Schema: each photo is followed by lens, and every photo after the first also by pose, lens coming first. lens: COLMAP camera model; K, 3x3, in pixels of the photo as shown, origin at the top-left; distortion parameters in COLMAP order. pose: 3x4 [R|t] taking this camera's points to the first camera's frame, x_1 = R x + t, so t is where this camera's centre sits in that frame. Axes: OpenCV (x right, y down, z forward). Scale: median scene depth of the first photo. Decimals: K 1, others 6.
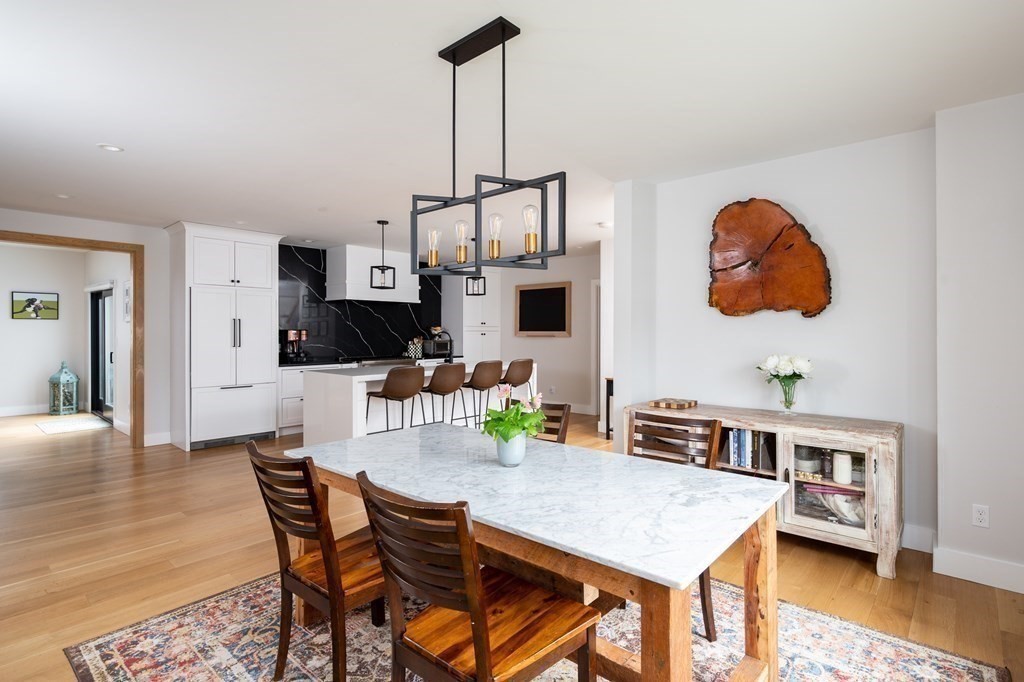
lens RADIAL K [[510.6, 0, 533.1], [0, 510.6, 330.8], [0, 0, 1]] dist [-0.000495, -0.000182]
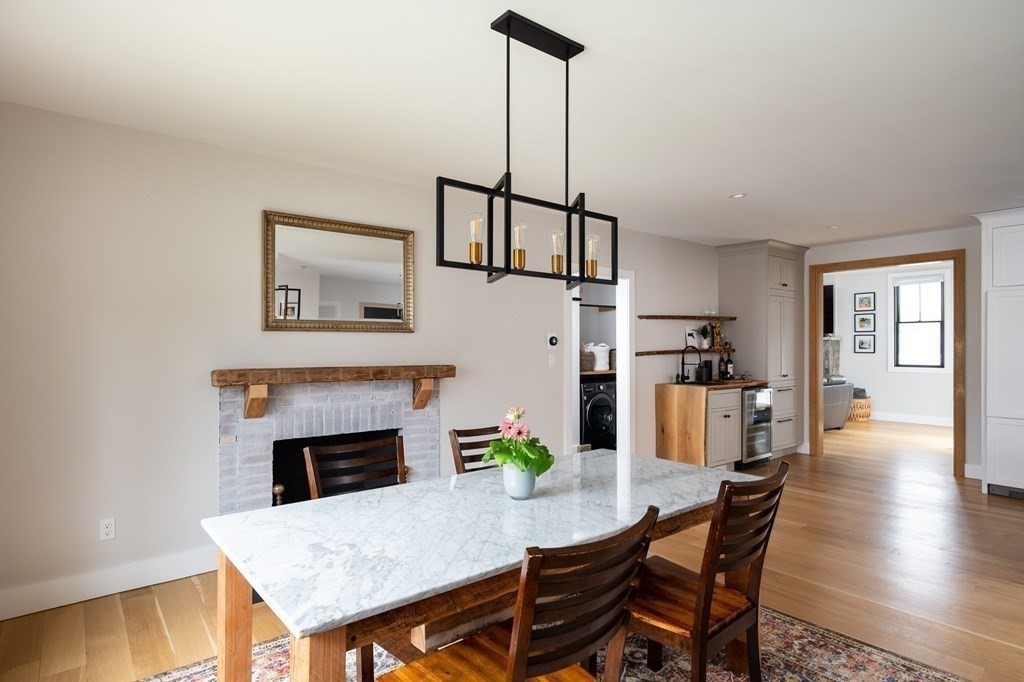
lens RADIAL K [[550.7, 0, 512.0], [0, 550.7, 341.0], [0, 0, 1]] dist [-0.014680, -0.001075]
pose [[-0.182309, -0.012474, -0.983162, 0.841892], [0.003613, 0.999904, -0.013357, 0.004191], [0.983235, -0.005987, -0.182246, 1.087227]]
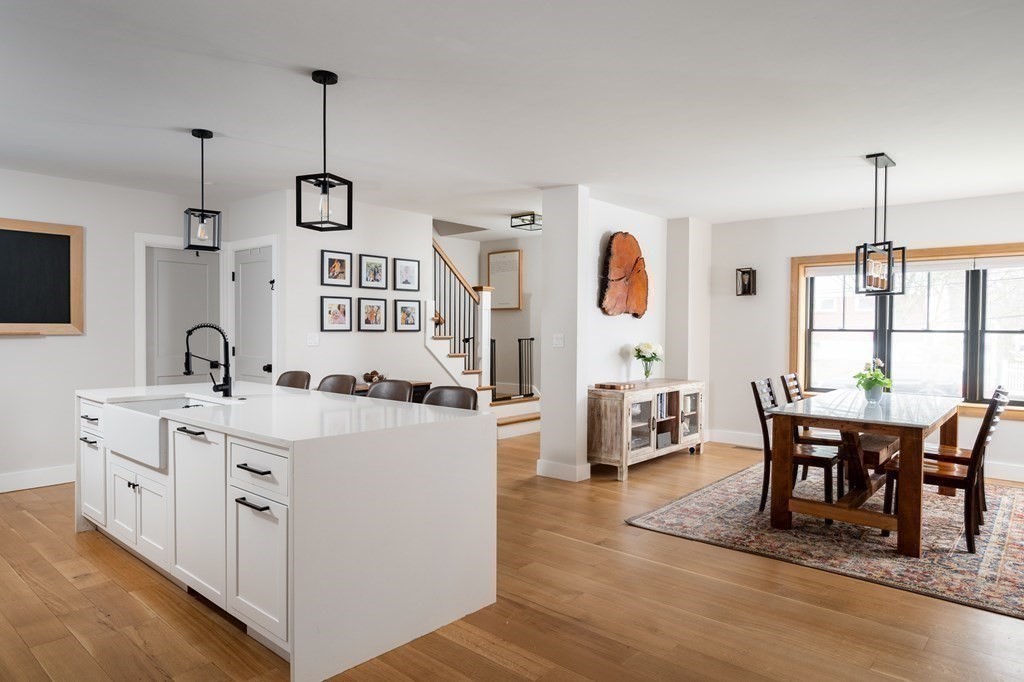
lens RADIAL K [[633.3, 0, 512.0], [0, 633.3, 341.0], [0, 0, 1]] dist [0.004206, 0.000890]
pose [[0.006704, -0.029637, 0.999538, -2.170978], [-0.009411, 0.999515, 0.029700, -0.016375], [-0.999933, -0.009606, 0.006422, 2.136174]]
